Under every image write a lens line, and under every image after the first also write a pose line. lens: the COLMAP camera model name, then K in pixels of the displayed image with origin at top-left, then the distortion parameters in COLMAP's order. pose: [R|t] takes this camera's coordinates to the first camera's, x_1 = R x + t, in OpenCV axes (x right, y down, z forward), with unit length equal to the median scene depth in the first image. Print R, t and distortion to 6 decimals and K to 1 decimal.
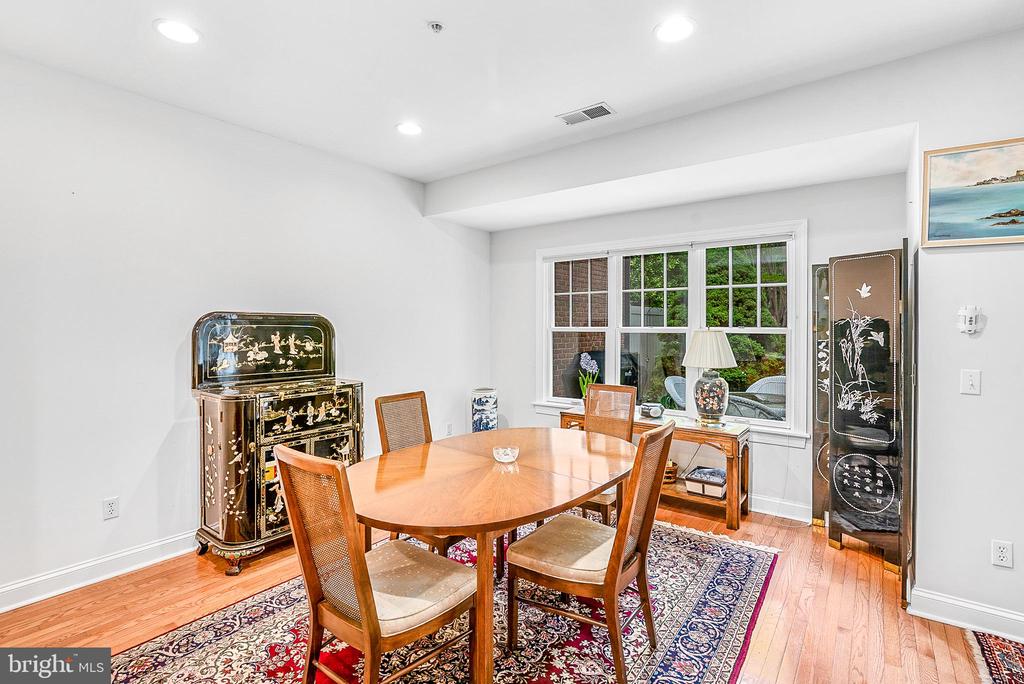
lens RADIAL K [[493.2, 0, 500.0], [0, 493.2, 328.7], [0, 0, 1]] dist [-0.022424, -0.000318]
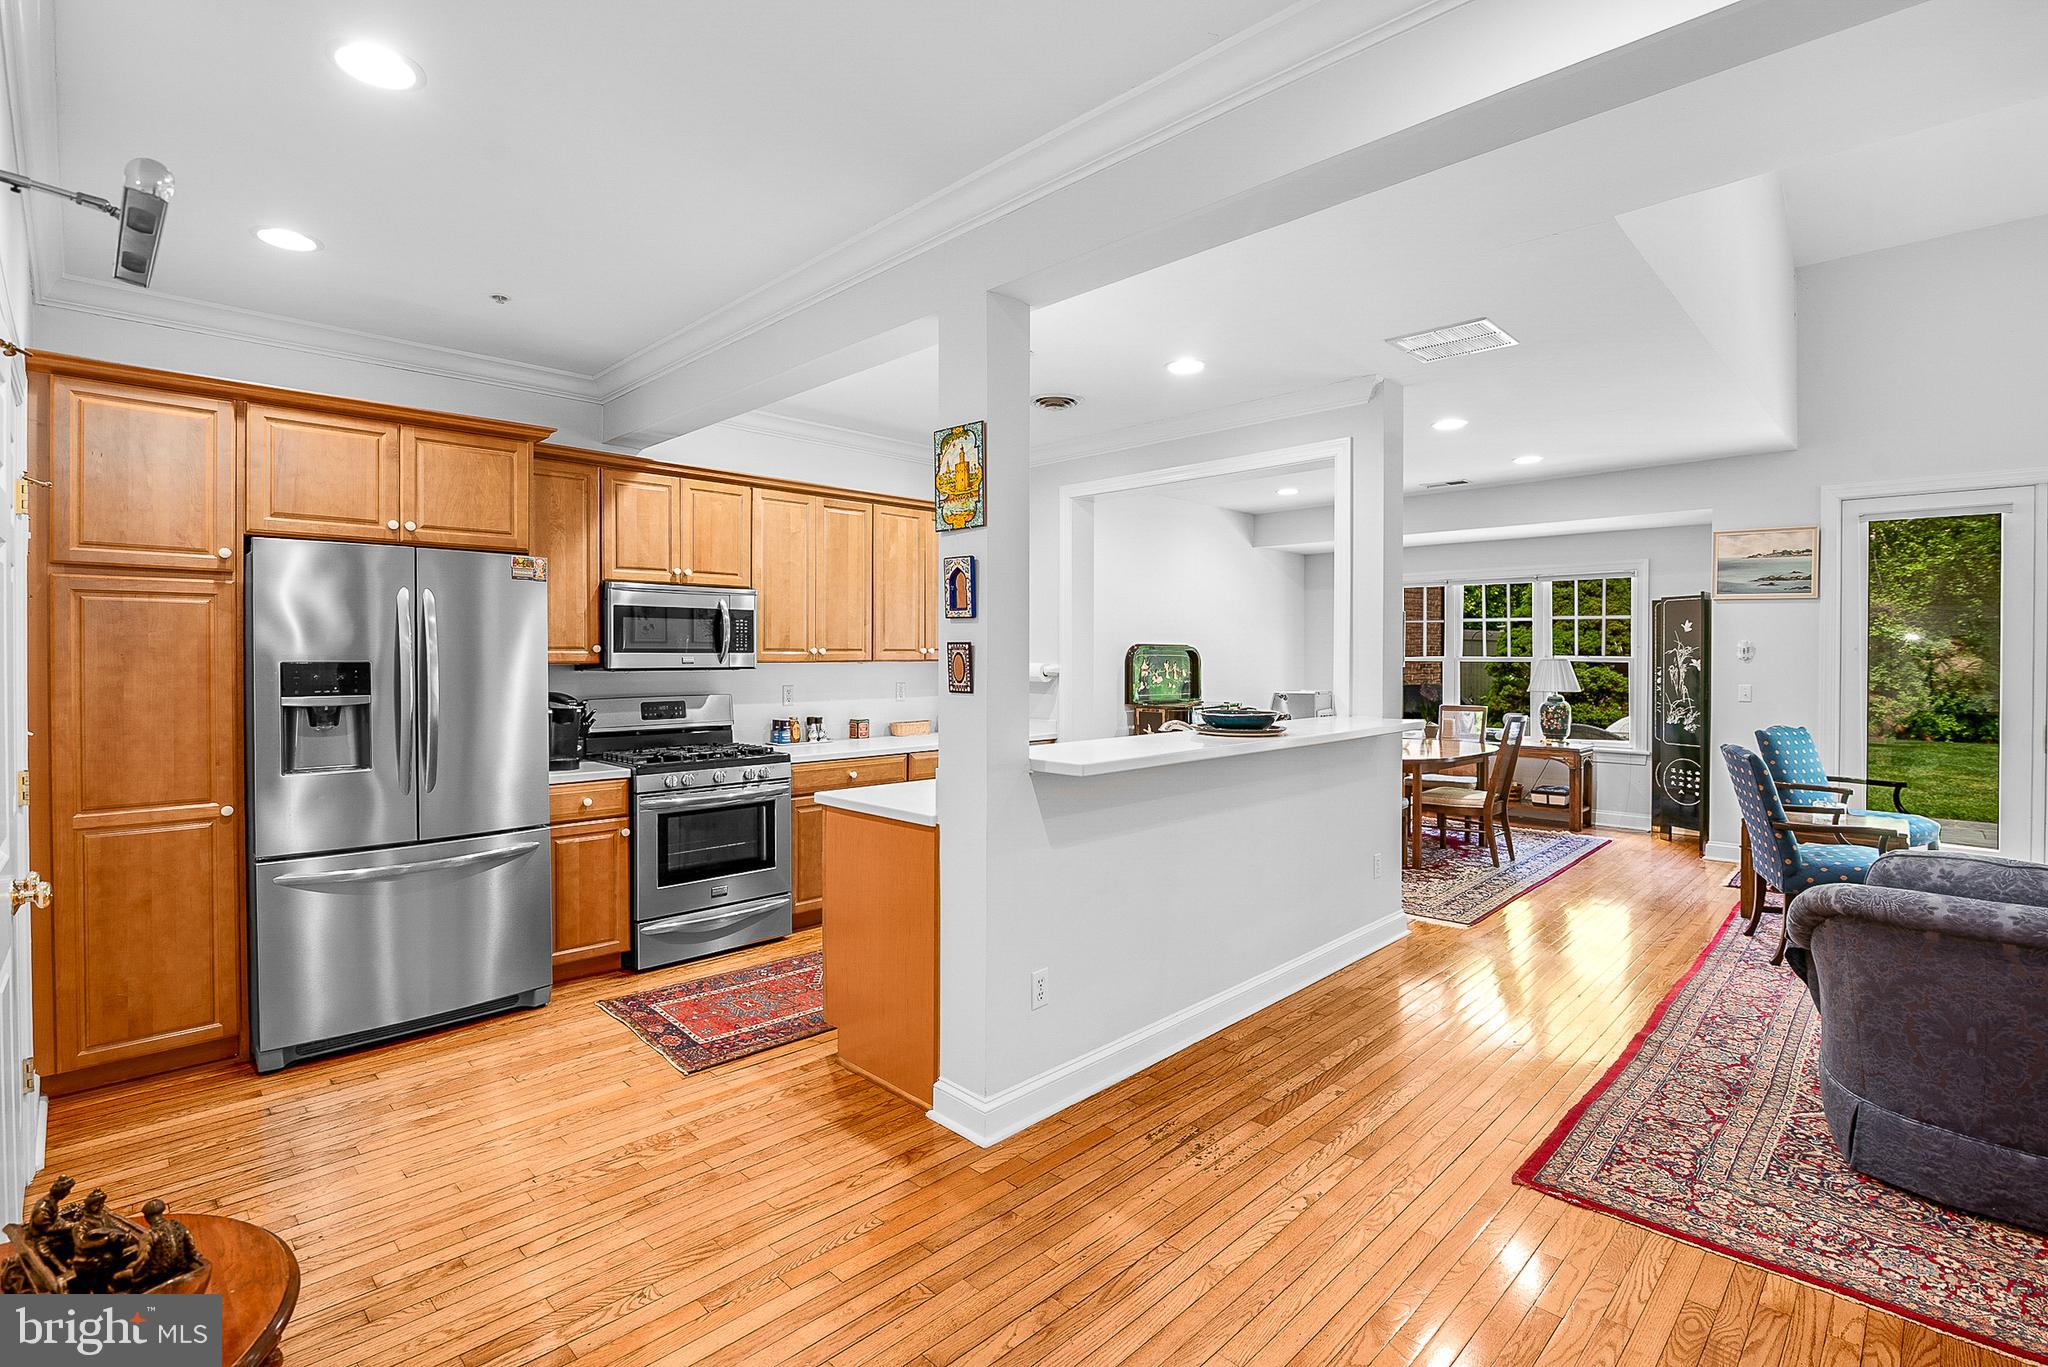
lens RADIAL K [[979.4, 0, 984.1], [0, 979.4, 666.7], [0, 0, 1]] dist [-0.017332, 0.000716]
pose [[0.990518, 0.000372, -0.137386, -0.567559], [0.000267, 0.999989, 0.004629, 0.010609], [0.137386, -0.004622, 0.990507, -1.407762]]
